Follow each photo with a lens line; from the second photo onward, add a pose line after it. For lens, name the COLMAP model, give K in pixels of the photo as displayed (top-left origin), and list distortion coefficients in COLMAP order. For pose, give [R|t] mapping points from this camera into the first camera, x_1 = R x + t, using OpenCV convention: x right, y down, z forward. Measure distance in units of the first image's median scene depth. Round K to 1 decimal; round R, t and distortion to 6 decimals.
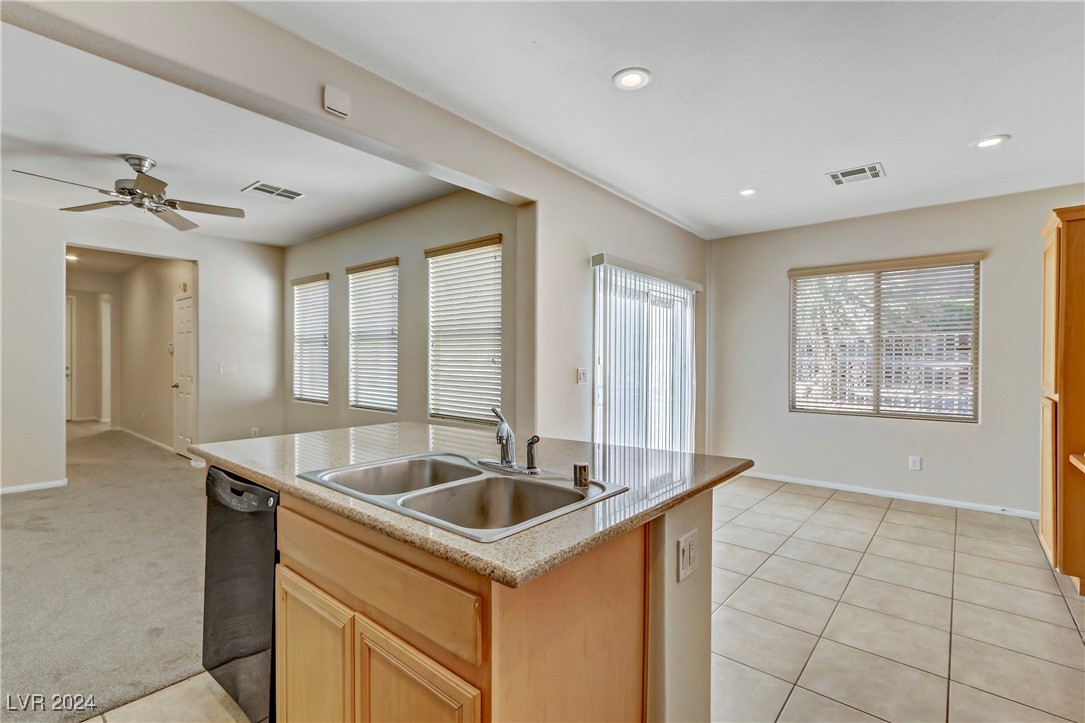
lens RADIAL K [[497.7, 0, 530.6], [0, 497.7, 363.9], [0, 0, 1]] dist [0.005064, -0.000541]
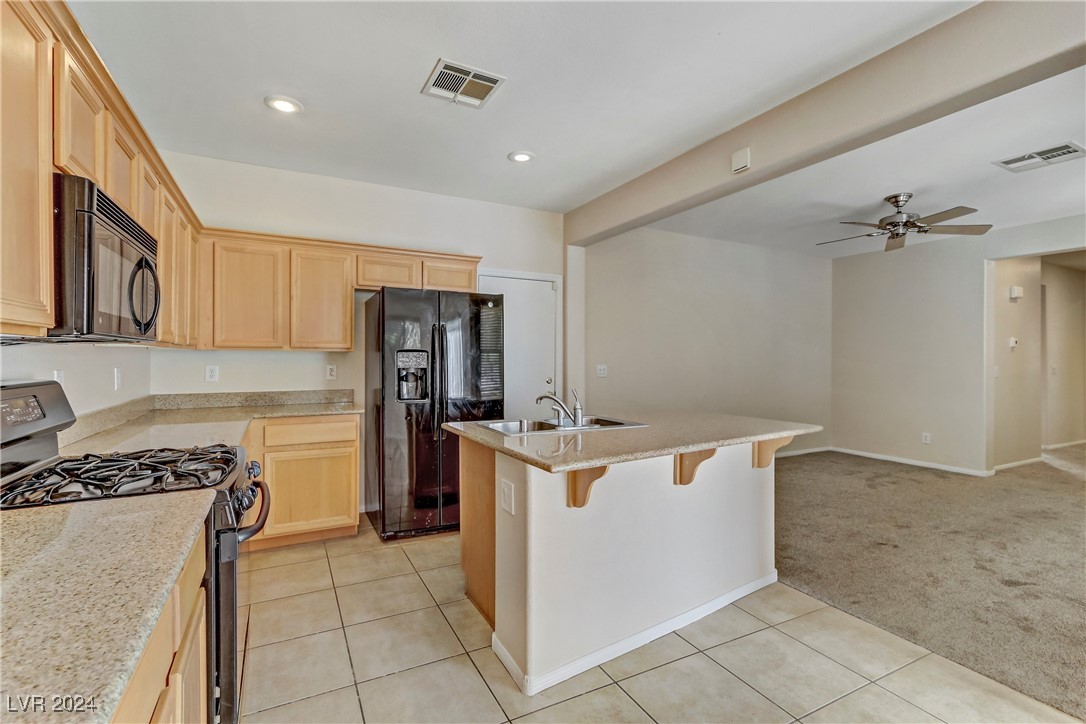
lens RADIAL K [[492.9, 0, 537.4], [0, 492.9, 356.9], [0, 0, 1]] dist [0.004453, 0.000288]
pose [[-0.371423, -0.015190, -0.928340, 0.515728], [-0.012865, 0.999854, -0.011213, -0.000597], [0.928375, 0.007778, -0.371564, 0.518410]]
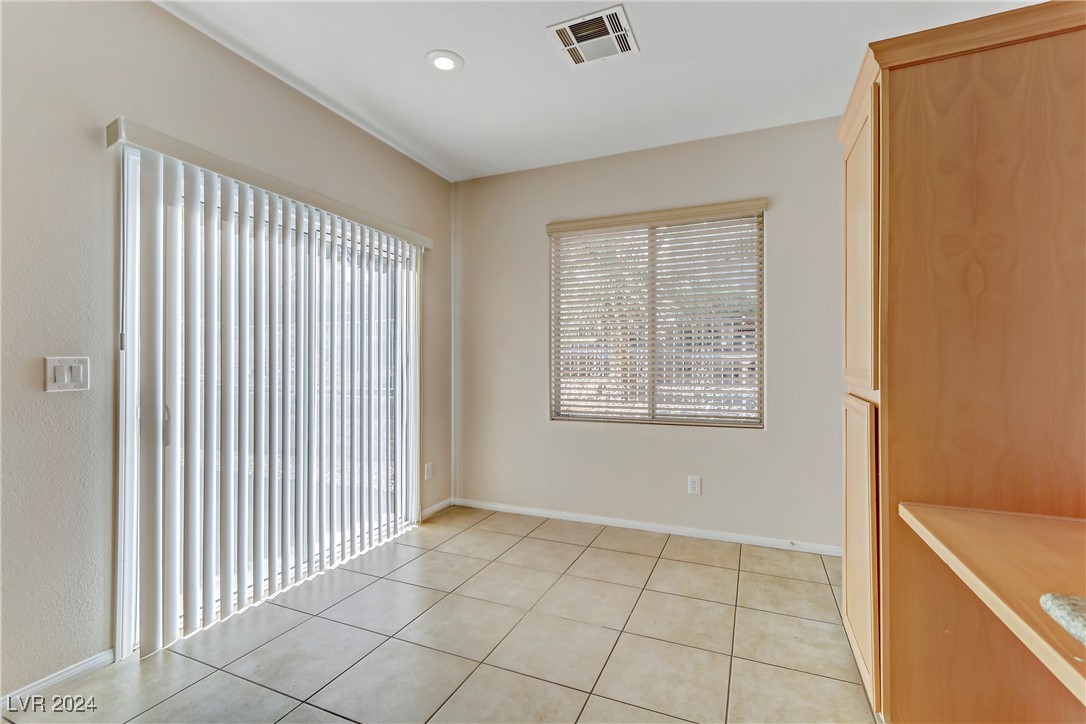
lens RADIAL K [[495.6, 0, 539.9], [0, 495.6, 364.1], [0, 0, 1]] dist [0.000996, 0.000551]
pose [[0.955352, -0.010142, 0.295295, 0.339808], [0.010626, 0.999944, -0.000037, 0.017285], [-0.295278, 0.003173, 0.955406, 0.370611]]
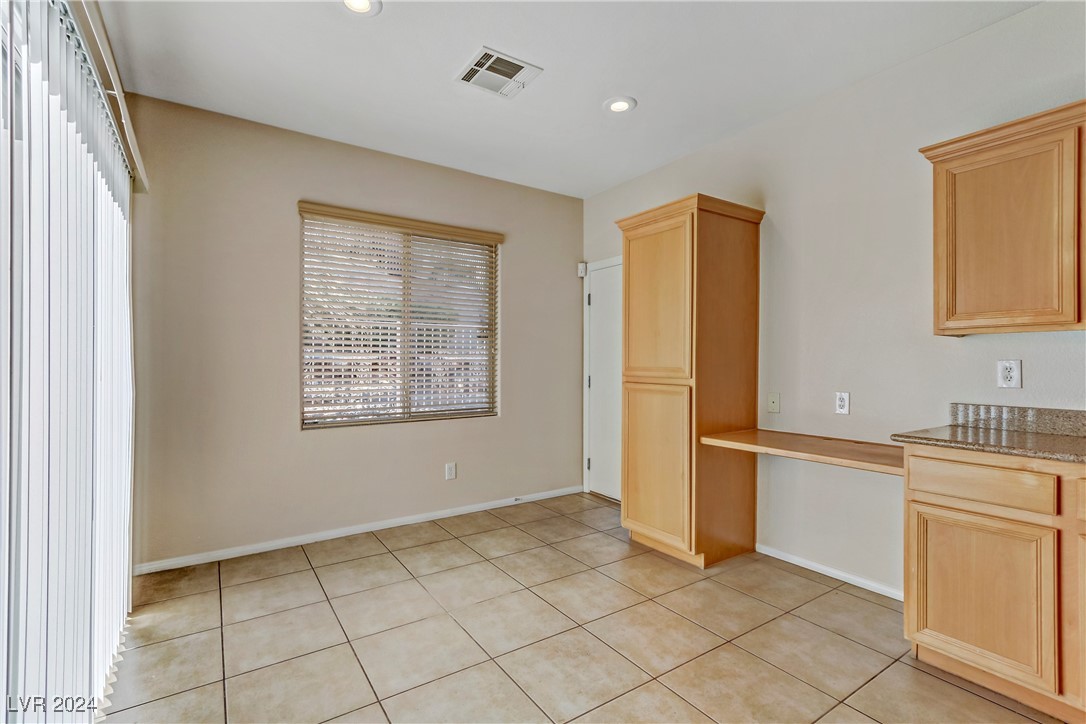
lens RADIAL K [[494.8, 0, 539.4], [0, 494.8, 362.3], [0, 0, 1]] dist [0.002246, 0.001079]
pose [[0.258874, -0.005798, 0.965894, 0.003943], [0.004752, 0.999978, 0.004729, 0.012173], [-0.965900, 0.003366, 0.258895, 0.644835]]
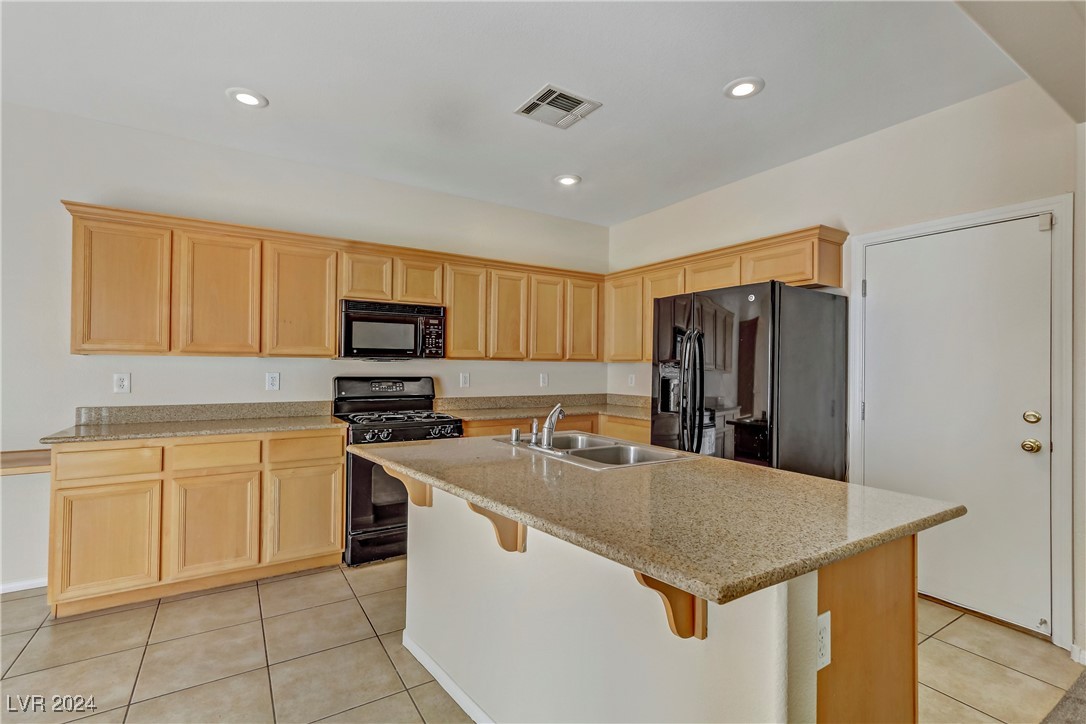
lens RADIAL K [[491.2, 0, 532.4], [0, 491.2, 361.3], [0, 0, 1]] dist [0.005461, 0.000526]
pose [[-0.956253, -0.016665, 0.292067, -0.136123], [-0.018351, 0.999827, -0.003035, -0.009314], [-0.291965, -0.008262, -0.956393, 0.804124]]
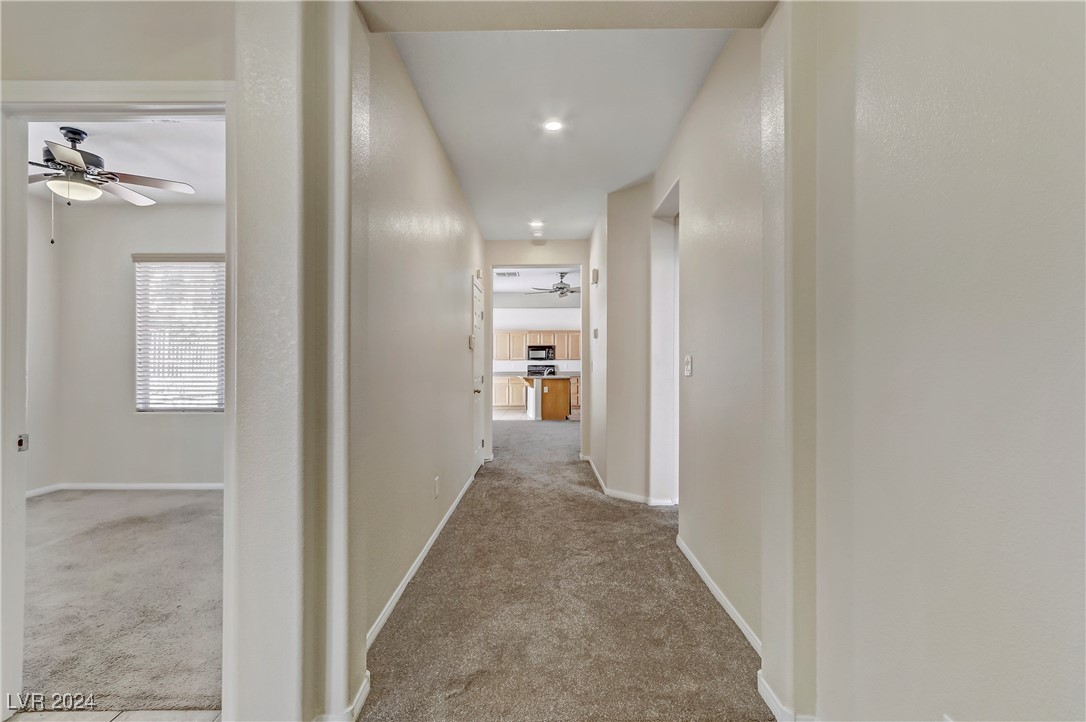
lens RADIAL K [[498.2, 0, 531.1], [0, 498.2, 363.4], [0, 0, 1]] dist [0.005064, -0.000541]
pose [[-0.635743, -0.006360, 0.771875, -1.992265], [-0.005791, 0.999977, 0.003470, -0.002324], [-0.771879, -0.002264, -0.635765, 2.082029]]
